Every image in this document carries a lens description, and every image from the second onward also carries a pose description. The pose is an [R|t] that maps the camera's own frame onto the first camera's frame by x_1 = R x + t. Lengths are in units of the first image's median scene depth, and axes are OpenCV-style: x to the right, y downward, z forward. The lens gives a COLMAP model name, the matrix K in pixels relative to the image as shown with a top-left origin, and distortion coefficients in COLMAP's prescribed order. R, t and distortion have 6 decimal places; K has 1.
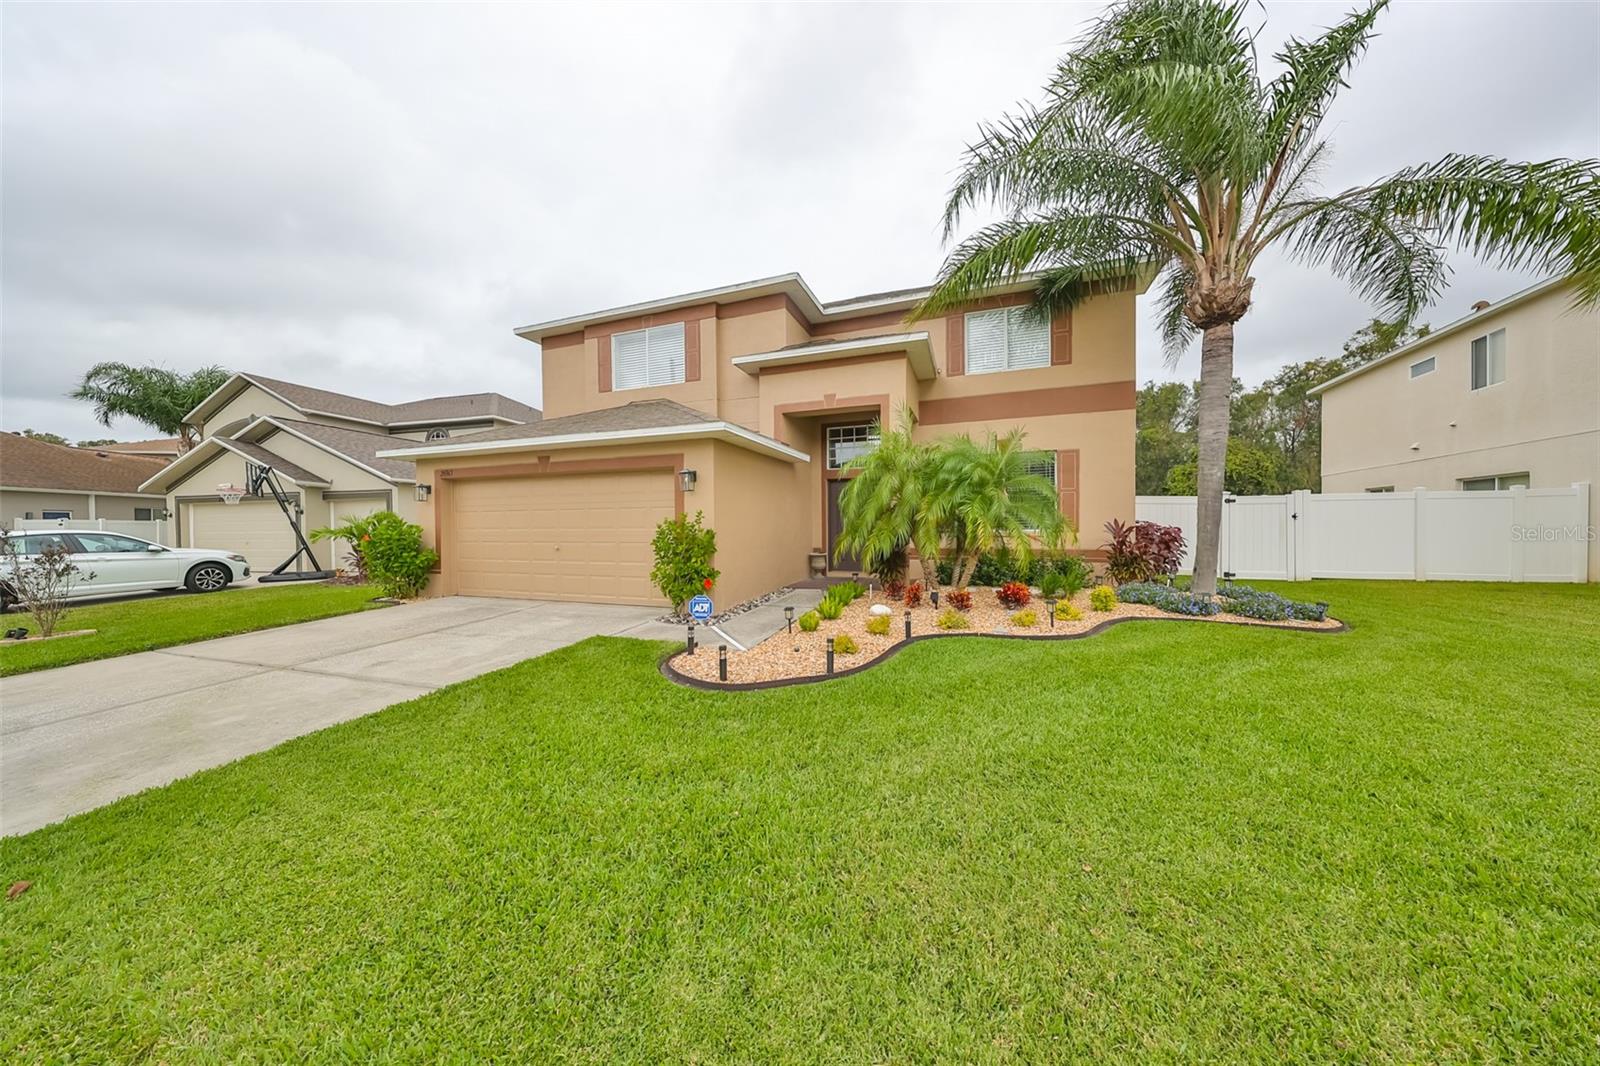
lens RADIAL K [[490.4, 0, 800.0], [0, 490.4, 533.0], [0, 0, 1]] dist [0.000884, 0.000084]
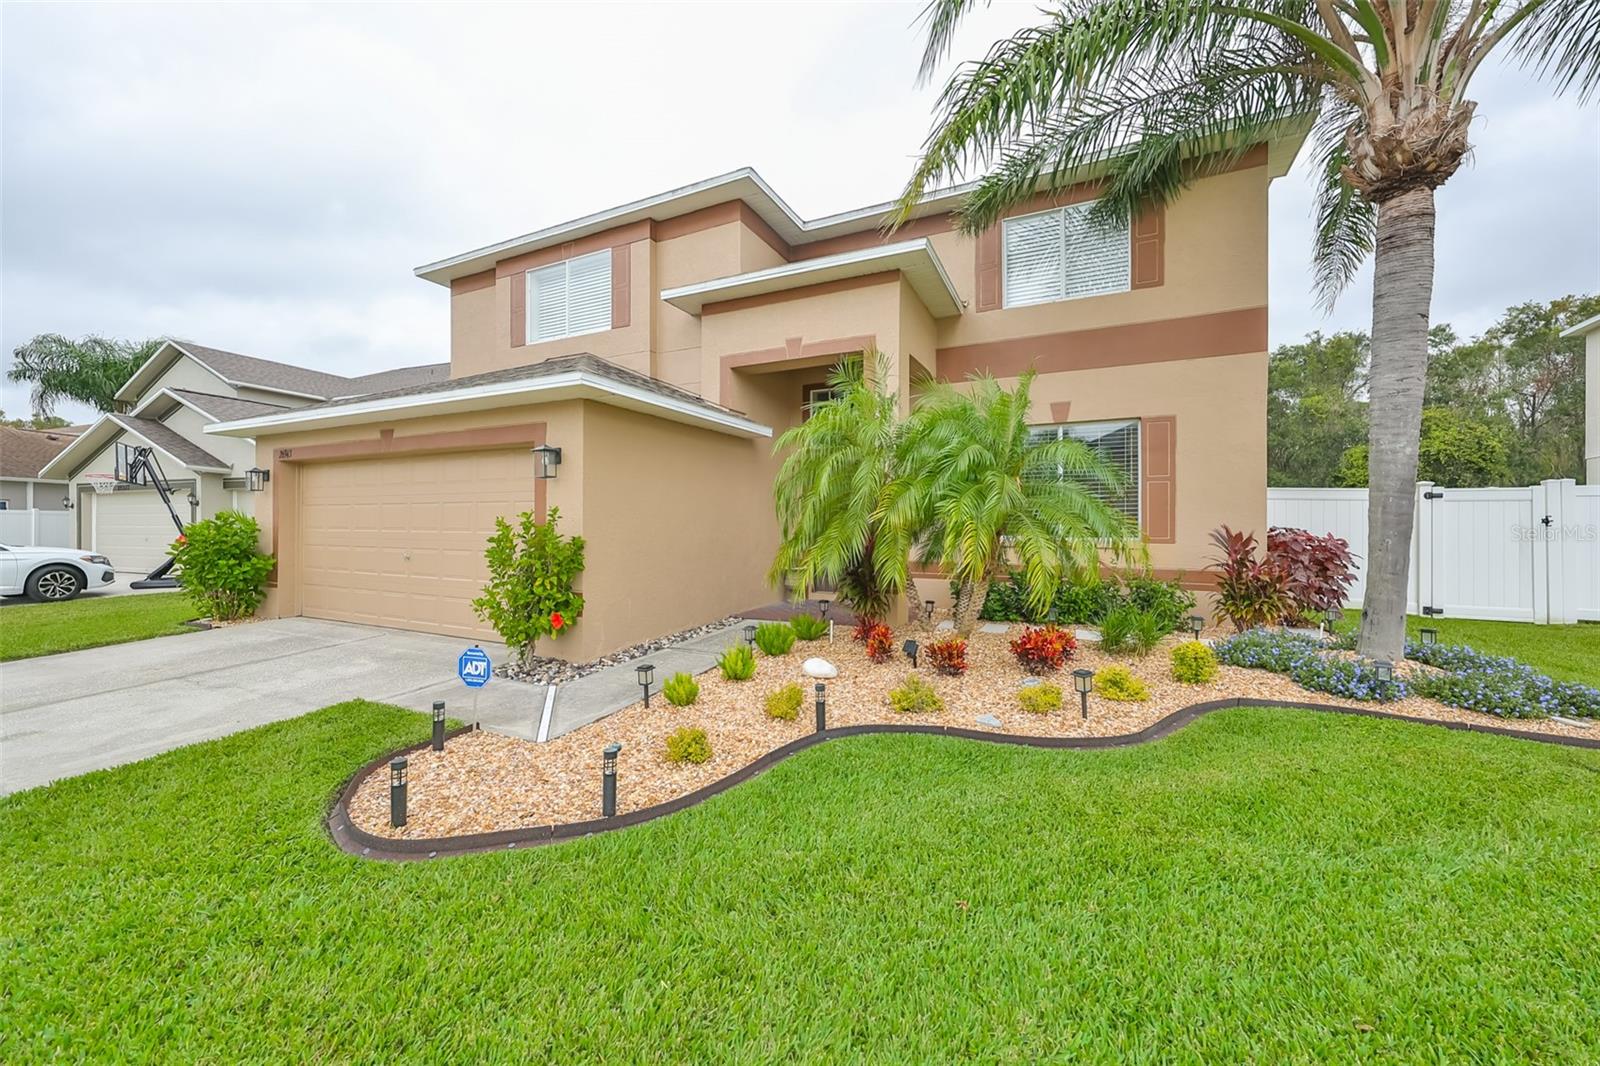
lens RADIAL K [[589.9, 0, 806.1], [0, 589.9, 521.9], [0, 0, 1]] dist [0.001186, 0.000041]
pose [[0.995066, 0.009449, -0.098761, 0.159437], [-0.010817, 0.999853, -0.013319, -0.013917], [0.098621, 0.014322, 0.995022, 0.175395]]
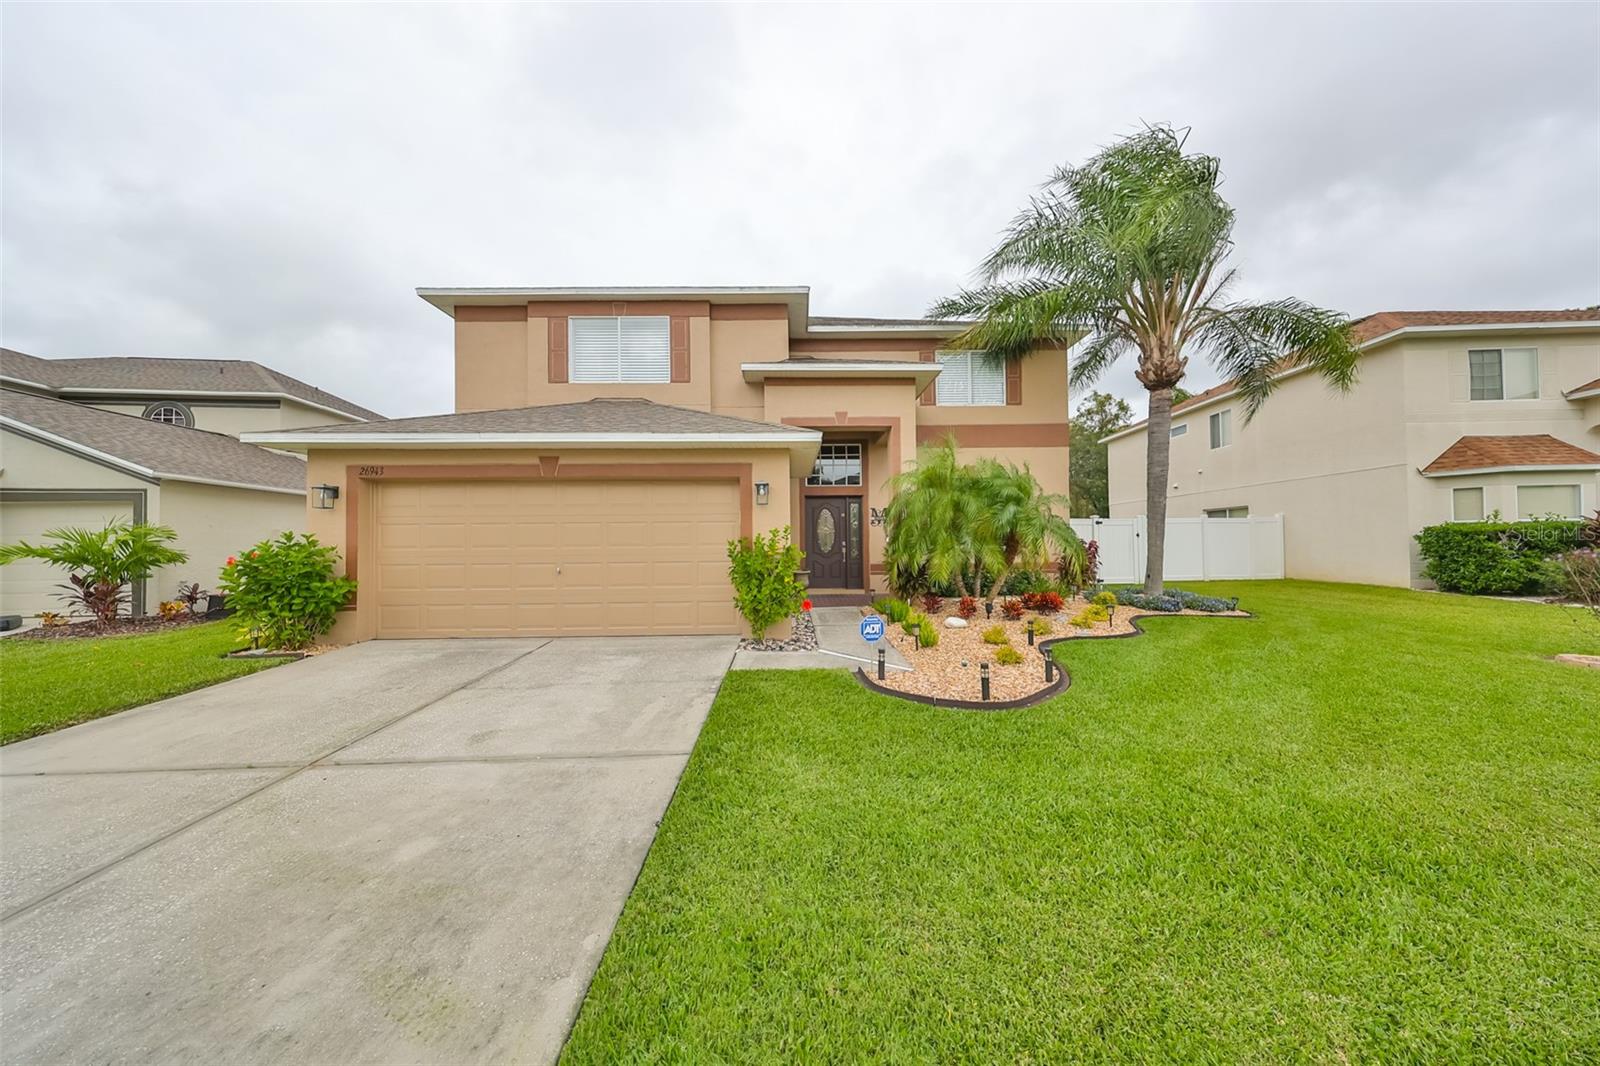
lens RADIAL K [[497.2, 0, 789.3], [0, 497.2, 536.3], [0, 0, 1]] dist [0.000428, 0.000044]
pose [[0.933760, 0.002861, 0.357889, -0.395044], [0.007489, 0.999593, -0.027529, -0.000411], [-0.357822, 0.028385, 0.933358, 0.091225]]
